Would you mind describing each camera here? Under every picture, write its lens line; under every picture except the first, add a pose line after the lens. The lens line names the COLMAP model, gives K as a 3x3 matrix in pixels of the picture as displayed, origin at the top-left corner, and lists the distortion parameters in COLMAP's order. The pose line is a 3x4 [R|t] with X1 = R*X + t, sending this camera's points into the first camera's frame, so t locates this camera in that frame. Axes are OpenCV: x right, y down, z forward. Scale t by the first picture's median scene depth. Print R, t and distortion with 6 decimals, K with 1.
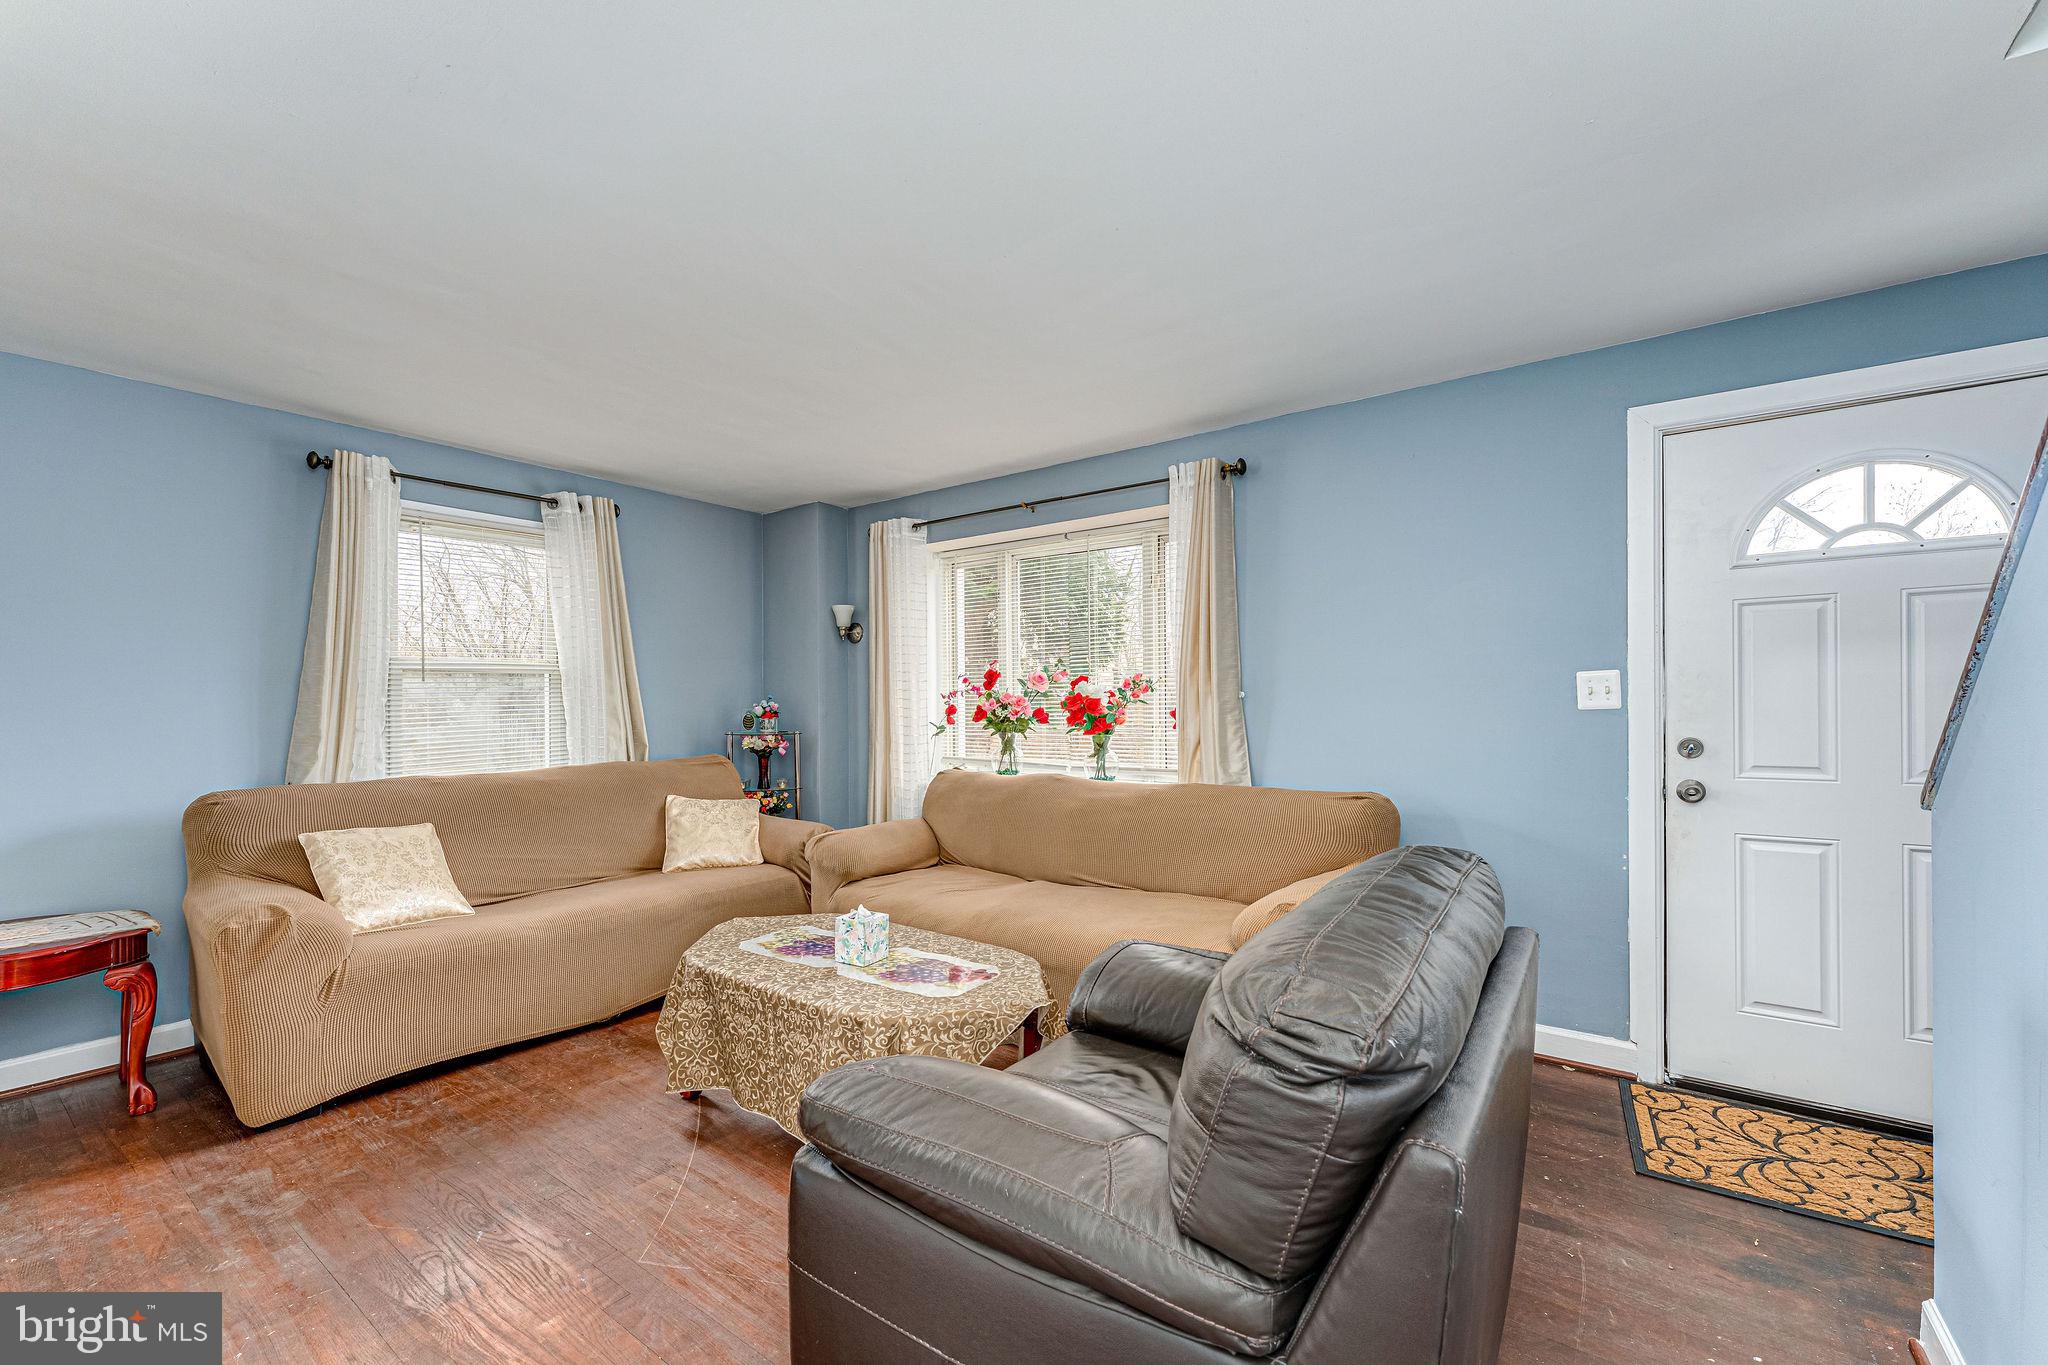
lens RADIAL K [[832.0, 0, 1015.6], [0, 832.0, 692.7], [0, 0, 1]] dist [-0.000102, 0.000097]
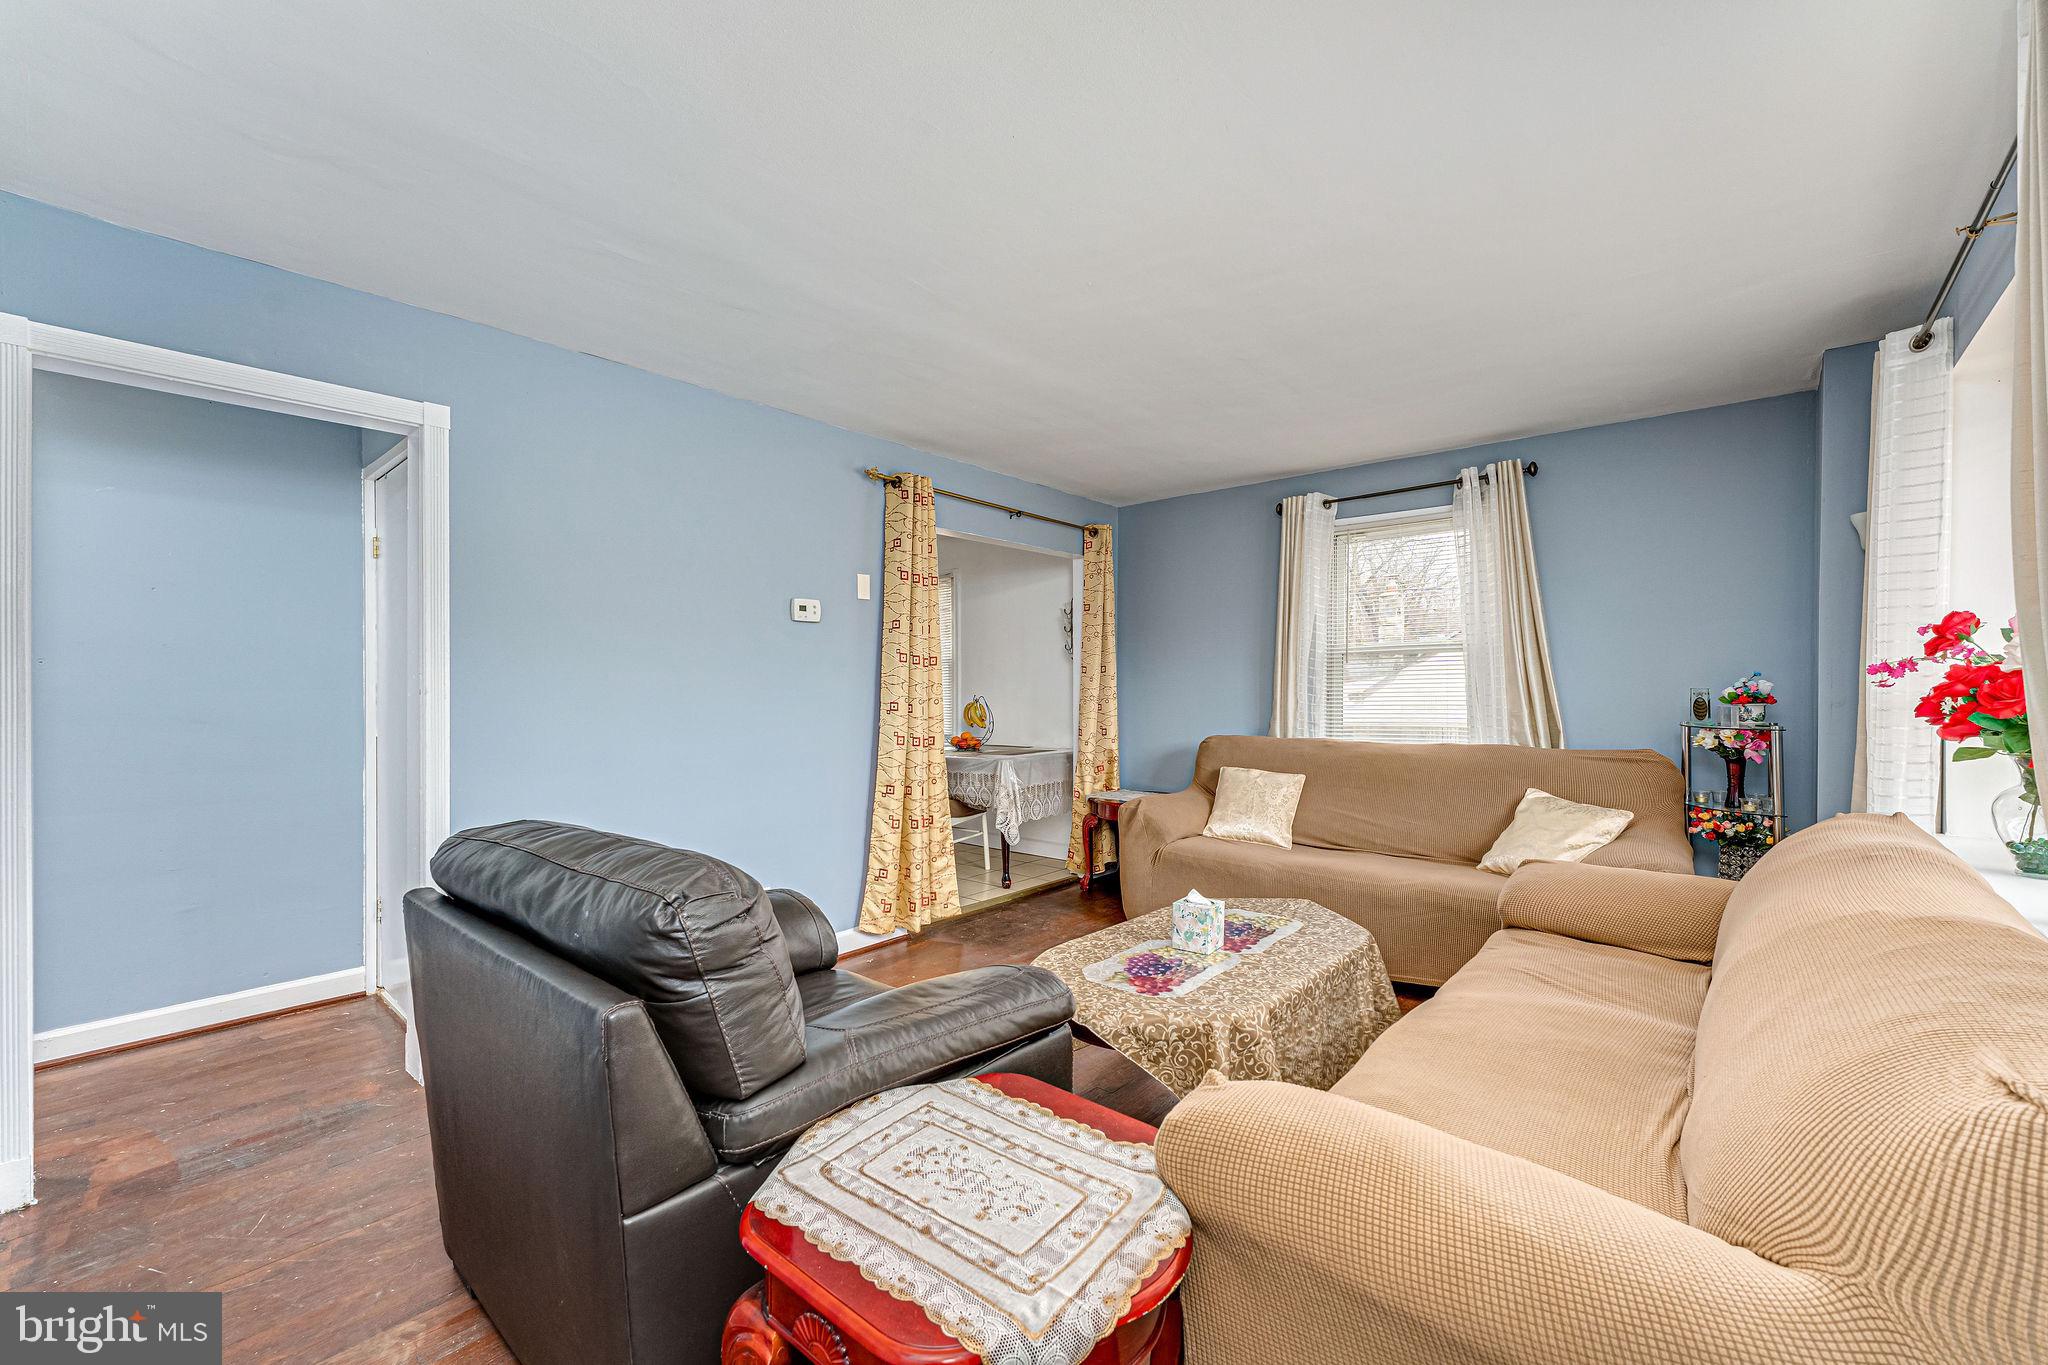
lens RADIAL K [[832.0, 0, 1015.6], [0, 832.0, 692.7], [0, 0, 1]] dist [-0.000102, 0.000097]
pose [[-0.097420, 0.016768, -0.995102, 0.734599], [0.012971, 0.999795, 0.015577, 0.005043], [0.995159, -0.011390, -0.097617, 0.813985]]
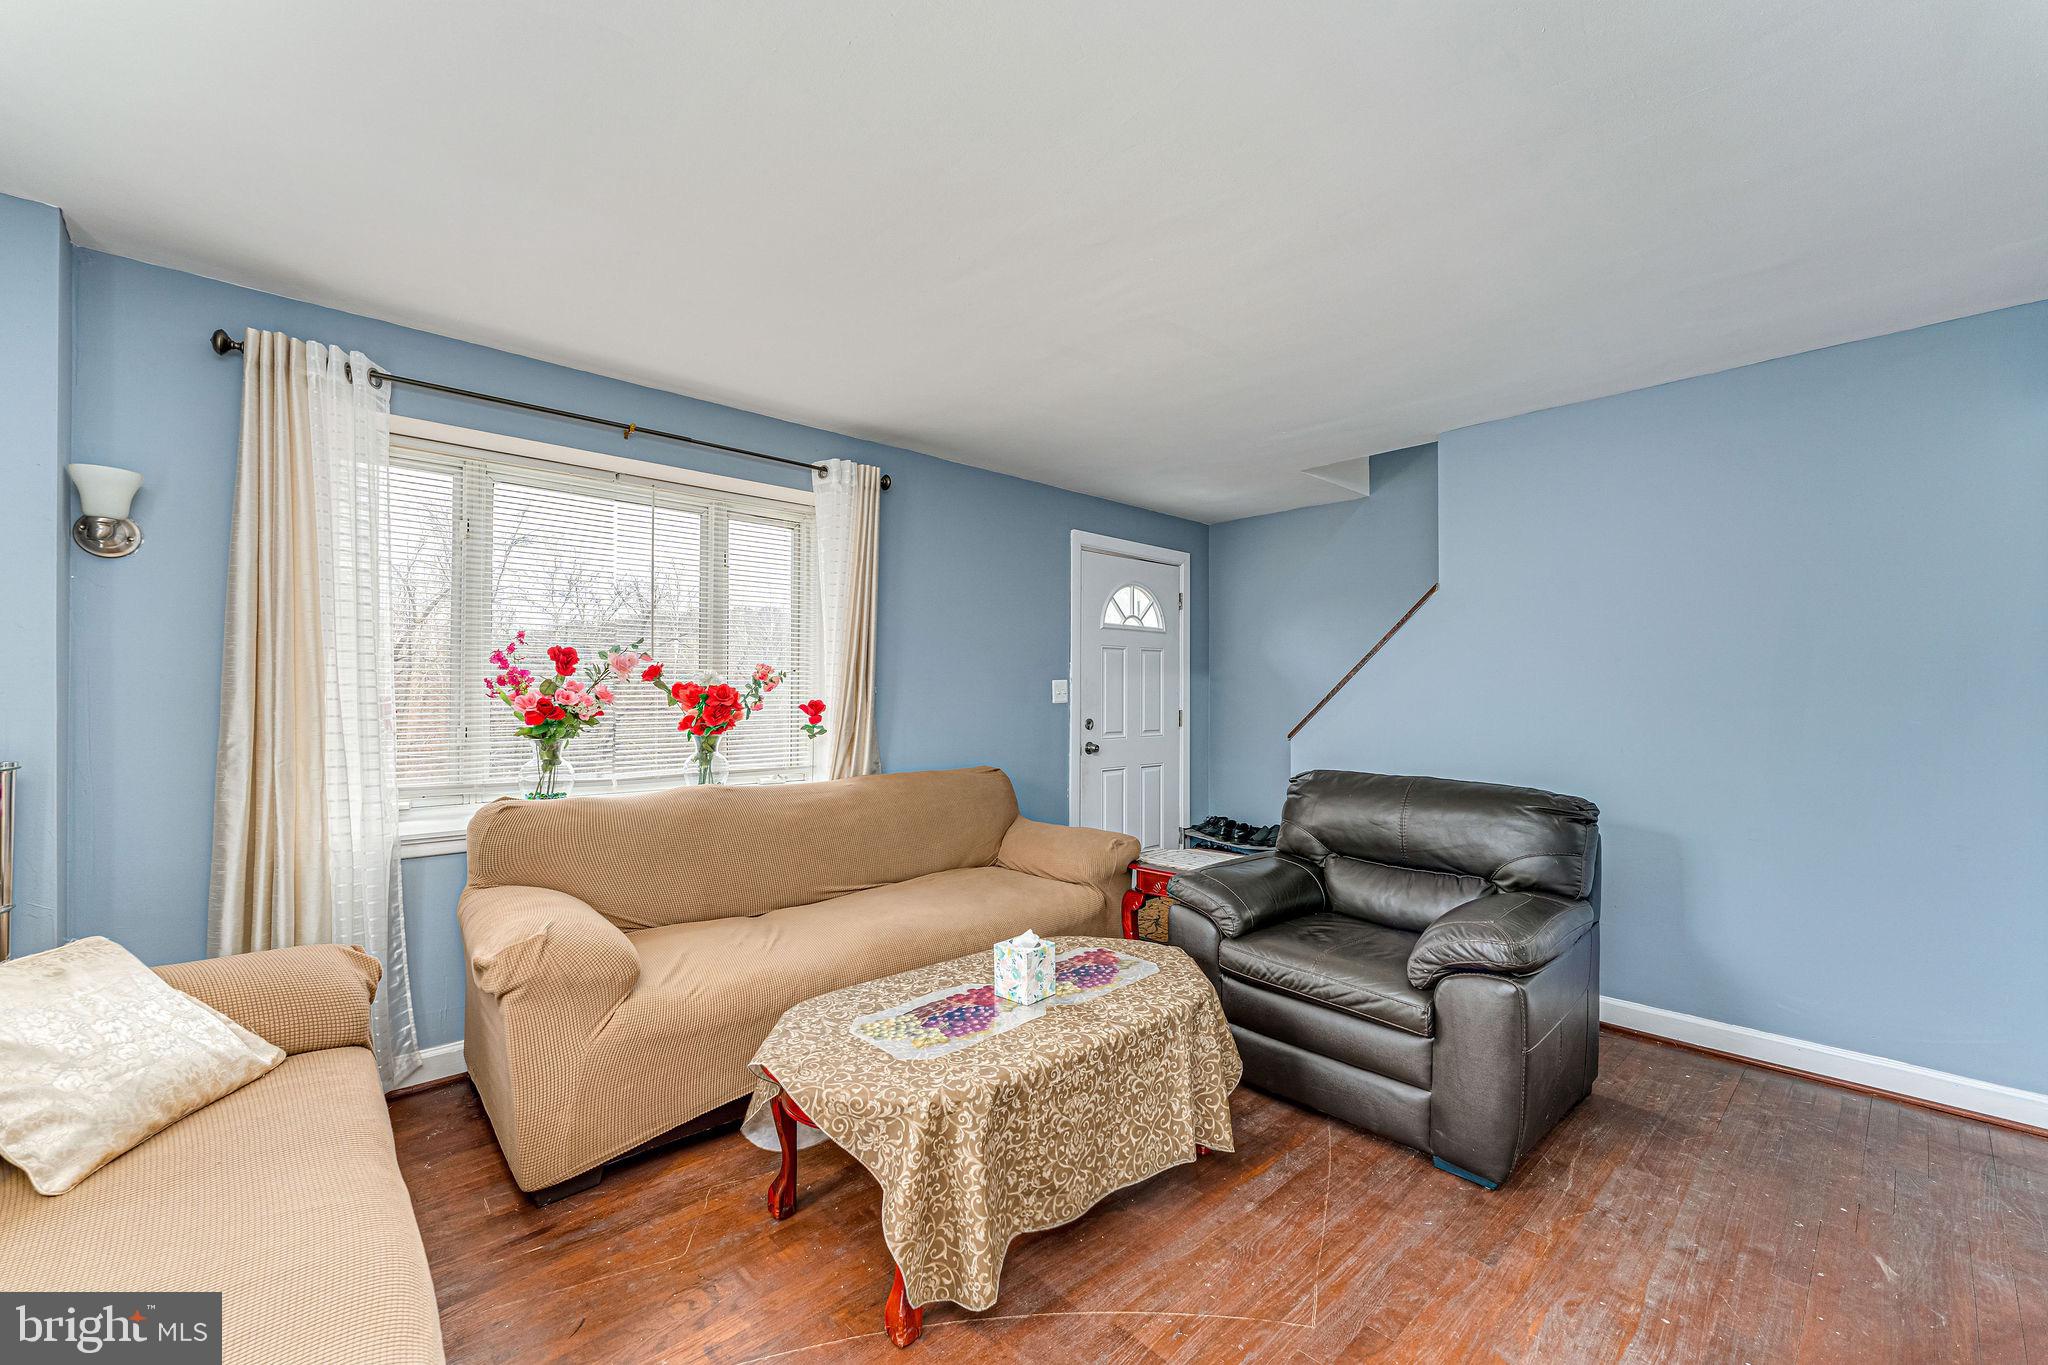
lens RADIAL K [[803.2, 0, 1024.0], [0, 803.2, 682.5], [0, 0, 1]] dist [0.000999, 0.000039]
pose [[0.202327, 0.024861, 0.979002, -0.924512], [-0.018532, 0.999596, -0.021554, 0.014950], [-0.979143, -0.013782, 0.202706, 0.769134]]
